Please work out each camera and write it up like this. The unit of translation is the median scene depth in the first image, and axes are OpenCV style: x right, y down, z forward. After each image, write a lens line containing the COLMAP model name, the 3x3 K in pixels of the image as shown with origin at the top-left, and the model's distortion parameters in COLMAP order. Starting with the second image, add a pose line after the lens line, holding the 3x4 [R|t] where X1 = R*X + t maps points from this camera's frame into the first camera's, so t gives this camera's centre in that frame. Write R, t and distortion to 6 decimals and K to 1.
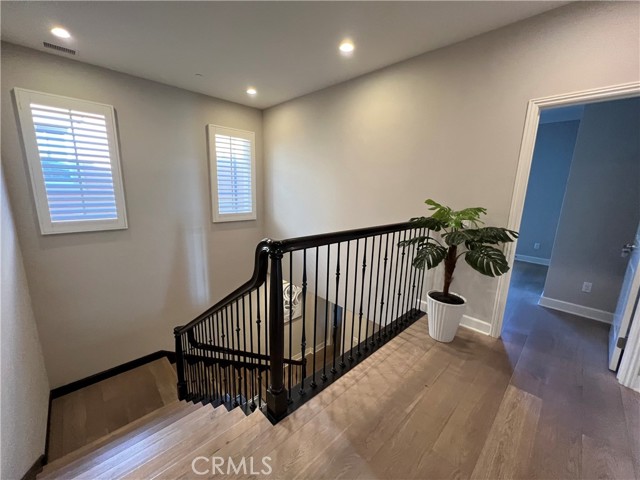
lens RADIAL K [[255.8, 0, 318.8], [0, 255.8, 238.3], [0, 0, 1]] dist [-0.002216, 0.000589]
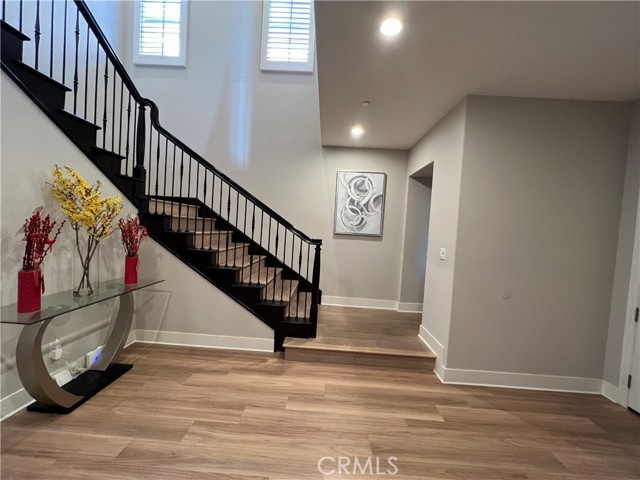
lens RADIAL K [[255.8, 0, 319.4], [0, 255.8, 238.1], [0, 0, 1]] dist [-0.002216, 0.000589]
pose [[0.703036, 0.038978, -0.710085, 0.501019], [-0.182368, 0.974989, -0.127038, 0.744955], [0.687373, 0.218810, 0.692561, 0.802734]]
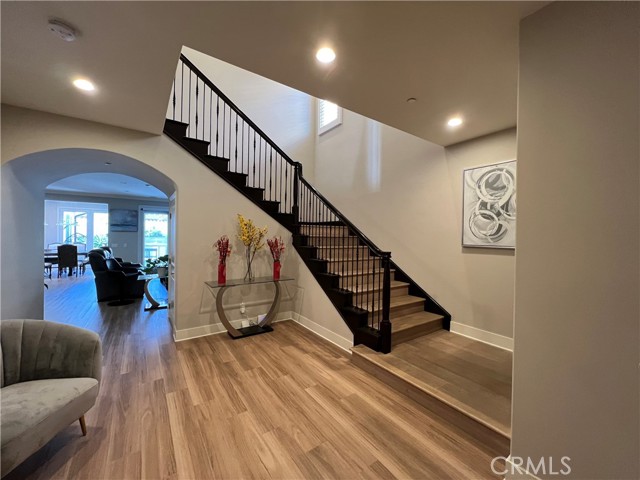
lens RADIAL K [[255.8, 0, 318.2], [0, 255.8, 237.9], [0, 0, 1]] dist [-0.002216, 0.000589]
pose [[-0.161140, -0.026380, -0.986579, 0.744227], [-0.219217, 0.975628, 0.009718, 0.642935], [0.962278, 0.217841, -0.162995, 1.275647]]
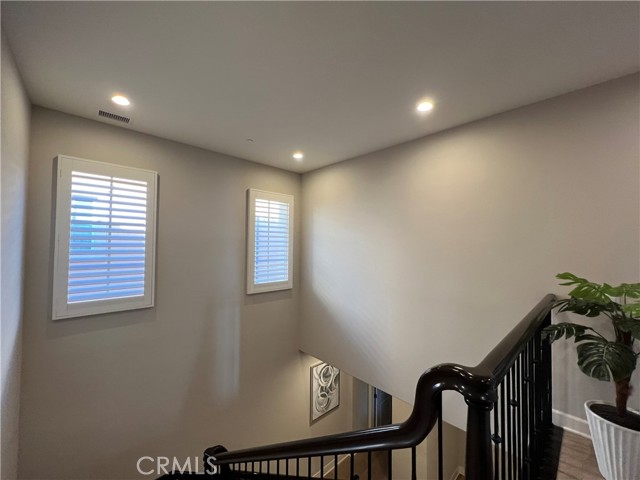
lens RADIAL K [[255.8, 0, 317.2], [0, 255.8, 238.5], [0, 0, 1]] dist [-0.002216, 0.000589]
pose [[0.999724, -0.019595, -0.012989, -0.202537], [0.016230, 0.974996, -0.221630, -0.063415], [0.017007, 0.221358, 0.975044, 0.147472]]
